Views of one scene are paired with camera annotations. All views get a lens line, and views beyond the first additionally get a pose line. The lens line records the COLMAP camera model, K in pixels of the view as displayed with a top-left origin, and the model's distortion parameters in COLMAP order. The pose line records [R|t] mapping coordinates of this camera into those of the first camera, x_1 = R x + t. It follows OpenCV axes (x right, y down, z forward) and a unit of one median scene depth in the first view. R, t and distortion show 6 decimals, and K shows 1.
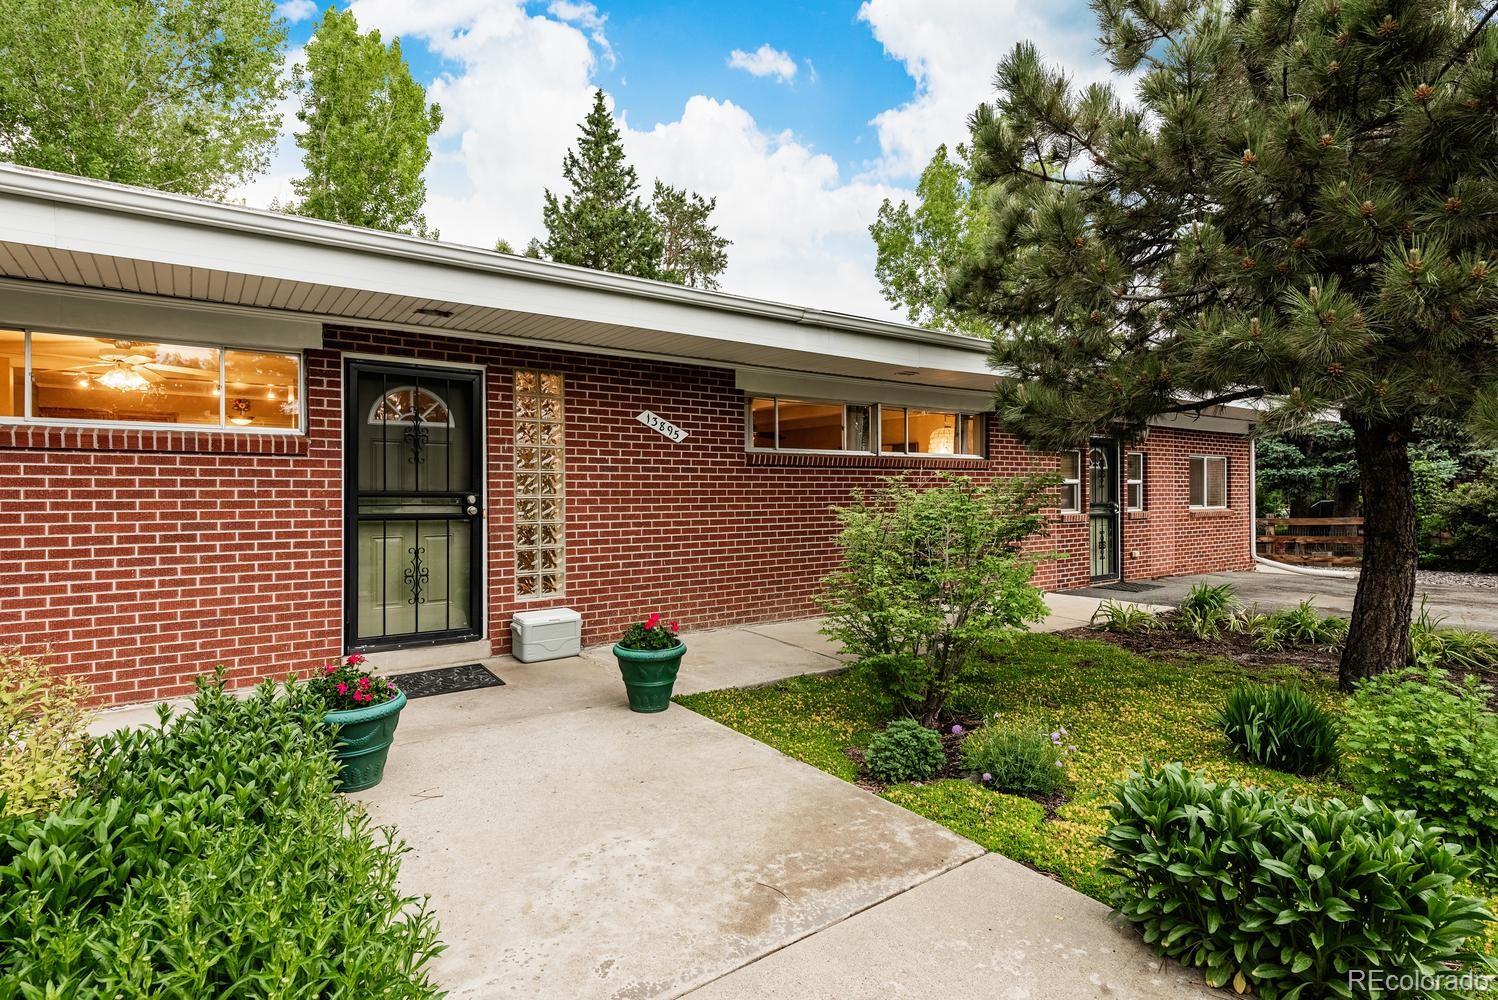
lens RADIAL K [[784.4, 0, 748.0], [0, 784.4, 498.8], [0, 0, 1]] dist [-0.000854, -0.000242]
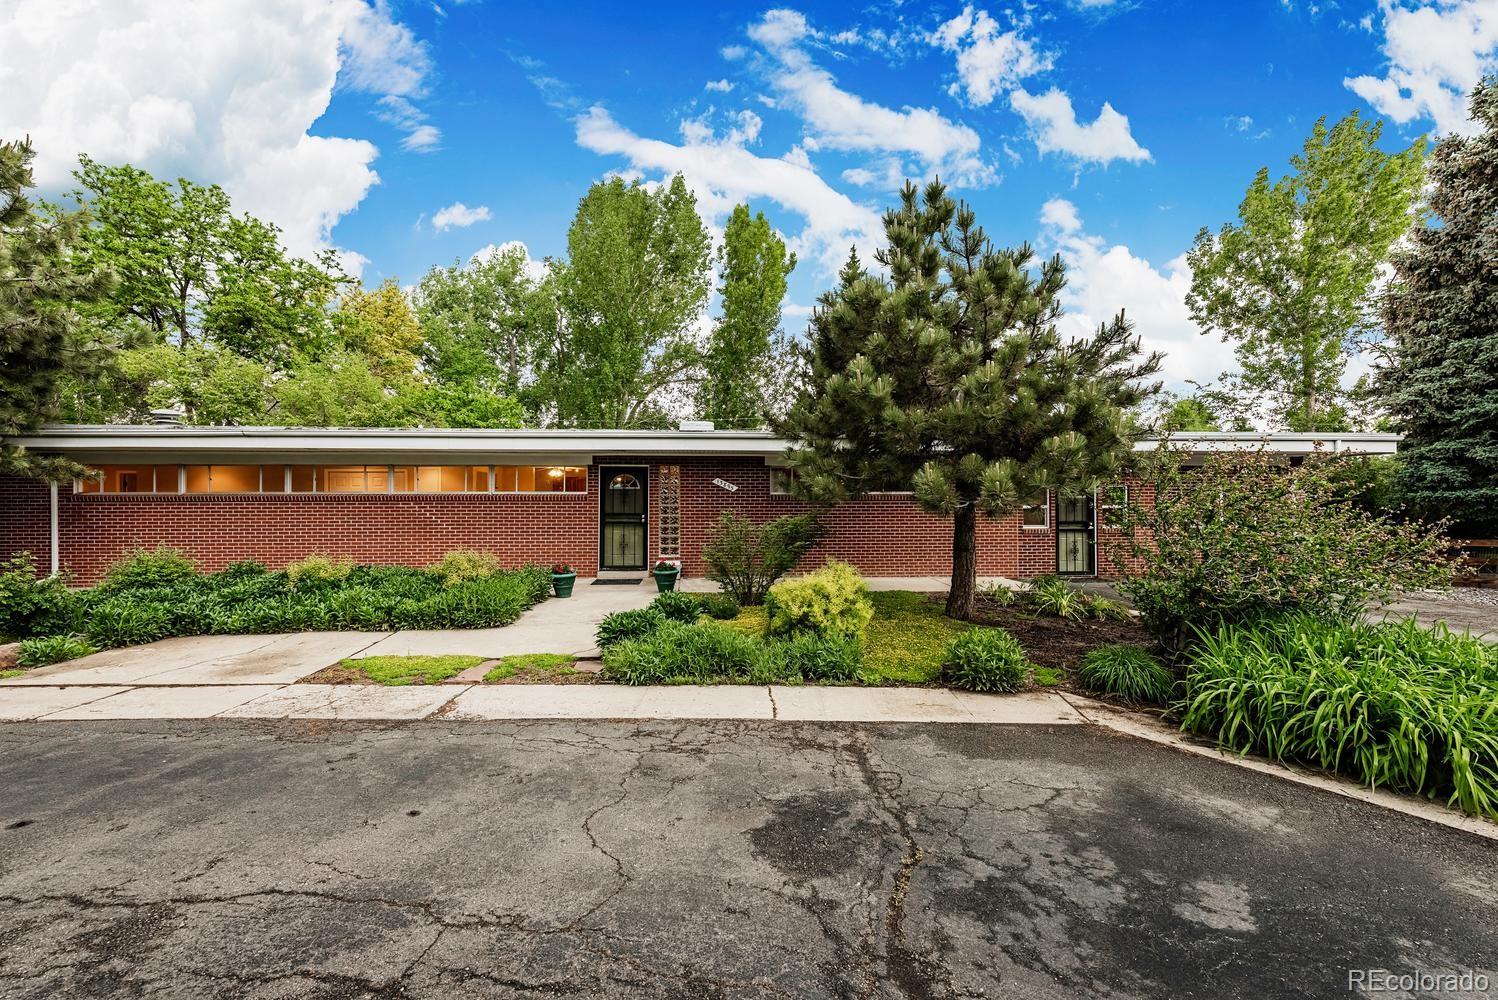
lens RADIAL K [[665.8, 0, 750.9], [0, 665.8, 499.4], [0, 0, 1]] dist [0.004678, -0.000848]
pose [[0.838495, 0.003684, -0.544898, 0.357558], [-0.007285, 0.999964, -0.004449, -0.014917], [0.544861, 0.007700, 0.838491, -0.204833]]
